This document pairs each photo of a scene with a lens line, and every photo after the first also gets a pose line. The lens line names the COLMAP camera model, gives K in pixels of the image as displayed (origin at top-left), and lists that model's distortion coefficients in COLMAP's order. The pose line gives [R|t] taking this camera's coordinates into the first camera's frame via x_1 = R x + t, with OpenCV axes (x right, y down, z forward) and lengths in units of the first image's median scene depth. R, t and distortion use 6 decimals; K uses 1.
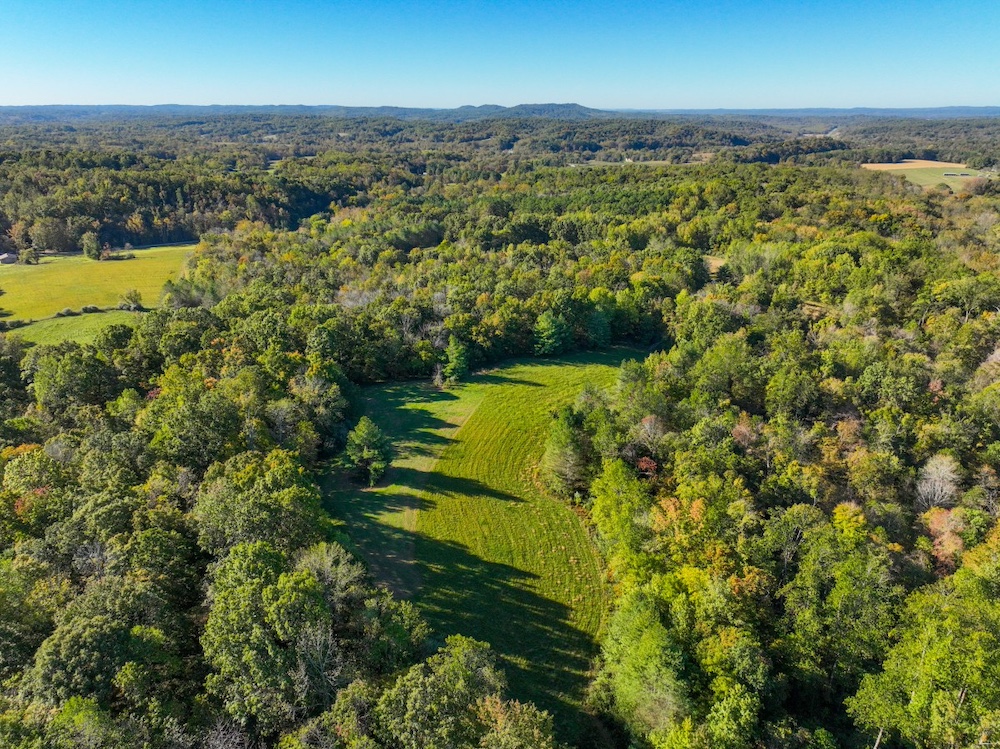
lens RADIAL K [[714.2, 0, 500.0], [0, 714.2, 374.5], [0, 0, 1]] dist [-0.001881, 0.024186]
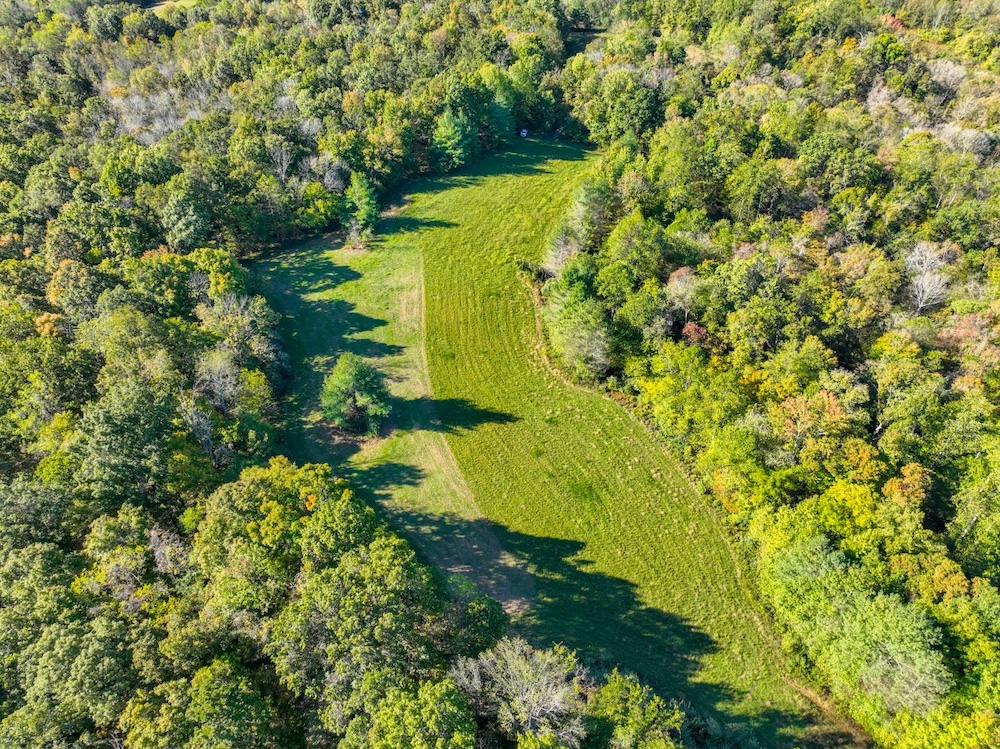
lens RADIAL K [[714.2, 0, 500.0], [0, 714.2, 374.5], [0, 0, 1]] dist [-0.001881, 0.024186]
pose [[0.939865, -0.224601, 0.257310, -0.163808], [0.121676, 0.924121, 0.362209, -0.111625], [-0.319138, -0.309119, 0.895877, 0.213825]]
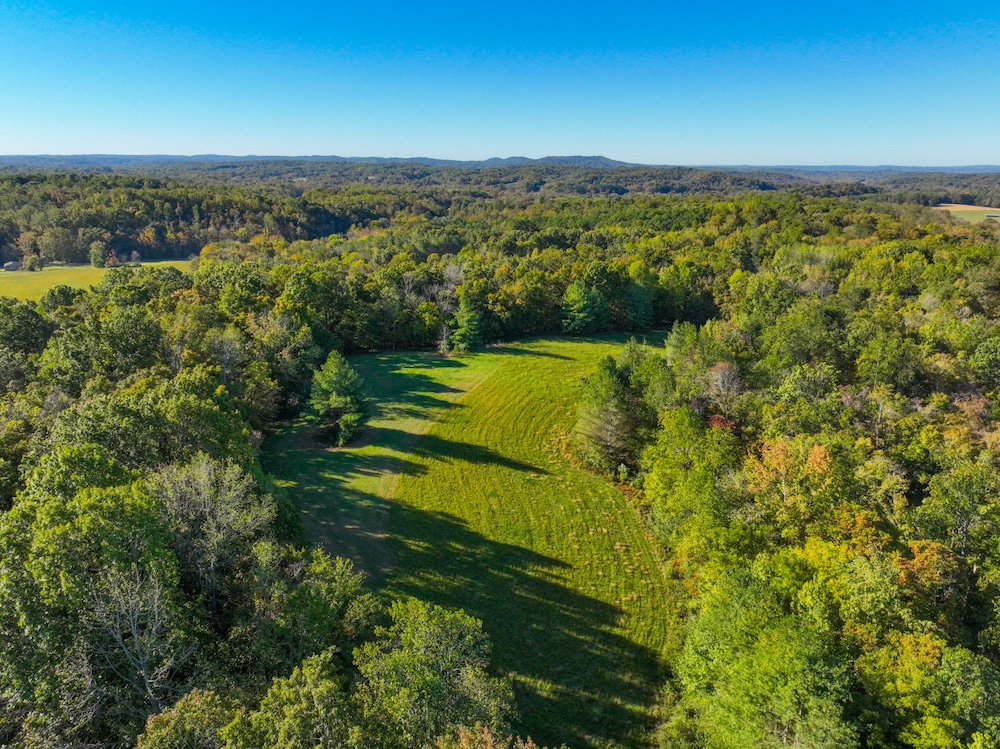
lens RADIAL K [[714.2, 0, 500.0], [0, 714.2, 374.5], [0, 0, 1]] dist [-0.001881, 0.024186]
pose [[0.999285, 0.020406, -0.031818, 0.003587], [-0.022530, 0.997440, -0.067863, 0.090397], [0.030352, 0.068532, 0.997187, 0.188998]]
